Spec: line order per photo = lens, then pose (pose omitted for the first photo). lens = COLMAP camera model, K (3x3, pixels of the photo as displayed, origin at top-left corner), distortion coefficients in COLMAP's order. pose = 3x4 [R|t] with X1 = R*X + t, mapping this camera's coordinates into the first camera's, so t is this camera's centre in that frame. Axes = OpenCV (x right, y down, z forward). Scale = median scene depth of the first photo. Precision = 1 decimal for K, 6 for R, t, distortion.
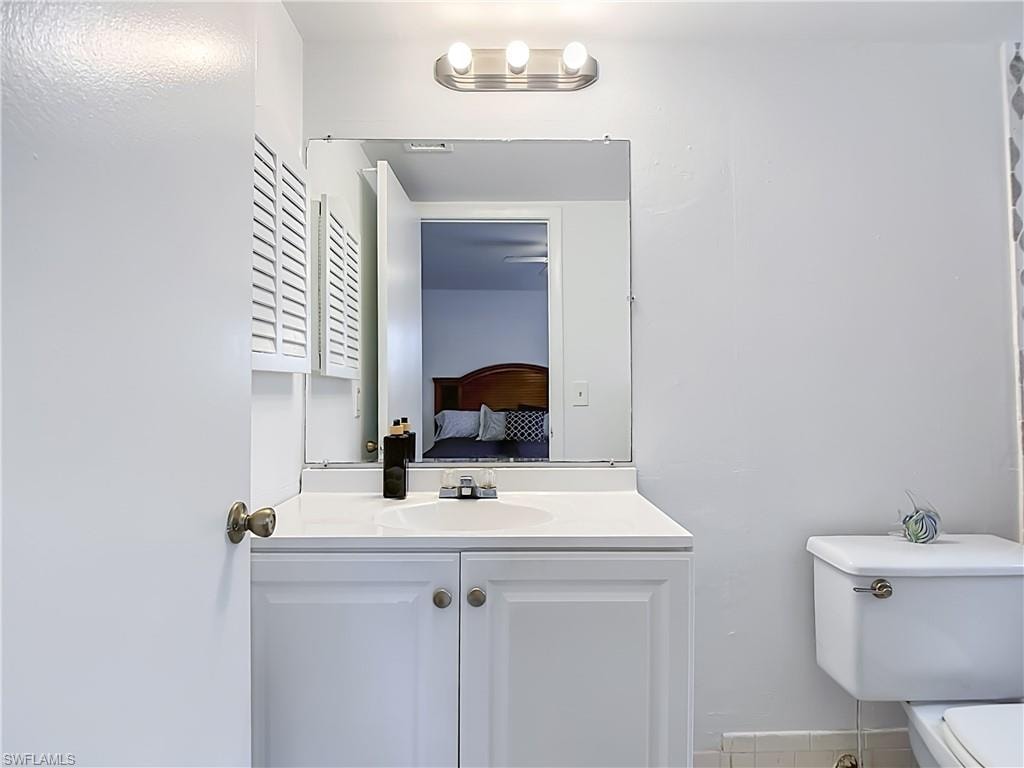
lens RADIAL K [[556.0, 0, 502.2], [0, 556.0, 379.8], [0, 0, 1]] dist [-0.001454, -0.013222]
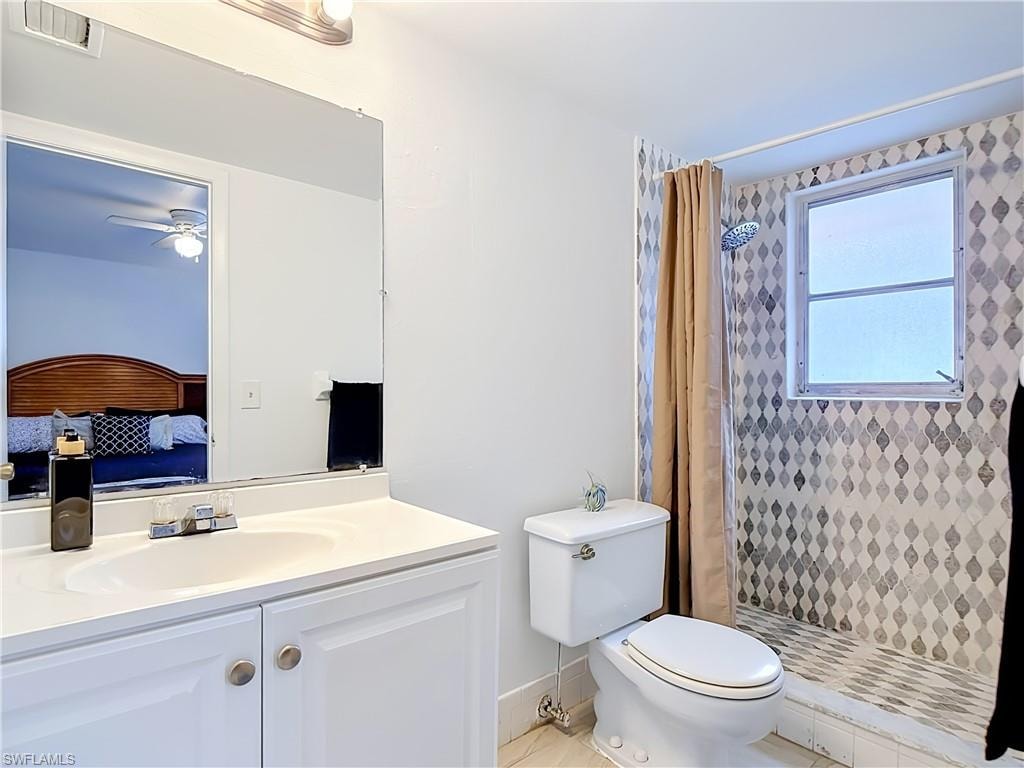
lens RADIAL K [[552.0, 0, 514.7], [0, 552.0, 392.6], [0, 0, 1]] dist [0.001599, -0.033738]
pose [[0.753265, 0.004168, 0.657704, -0.221272], [-0.017971, 0.999737, 0.014247, 0.005419], [-0.657472, -0.022552, 0.753141, 0.161511]]
